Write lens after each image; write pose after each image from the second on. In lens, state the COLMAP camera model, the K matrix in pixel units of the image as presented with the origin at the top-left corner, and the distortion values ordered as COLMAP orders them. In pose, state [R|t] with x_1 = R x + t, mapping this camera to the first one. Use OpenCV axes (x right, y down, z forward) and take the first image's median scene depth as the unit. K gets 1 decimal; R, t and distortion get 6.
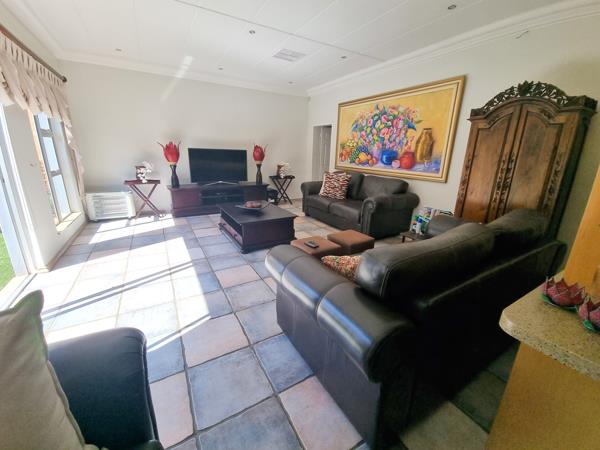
lens RADIAL K [[245.8, 0, 302.3], [0, 245.8, 223.3], [0, 0, 1]] dist [0.000064, -0.003401]
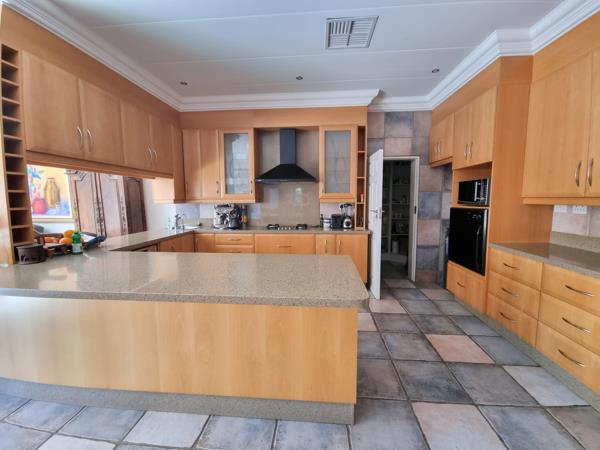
lens RADIAL K [[245.8, 0, 303.2], [0, 245.8, 223.0], [0, 0, 1]] dist [0.000064, -0.003401]
pose [[0.573937, -0.108405, 0.811693, 0.193560], [0.248359, 0.967557, -0.046391, 0.129300], [-0.780330, 0.228217, 0.582240, -0.427614]]
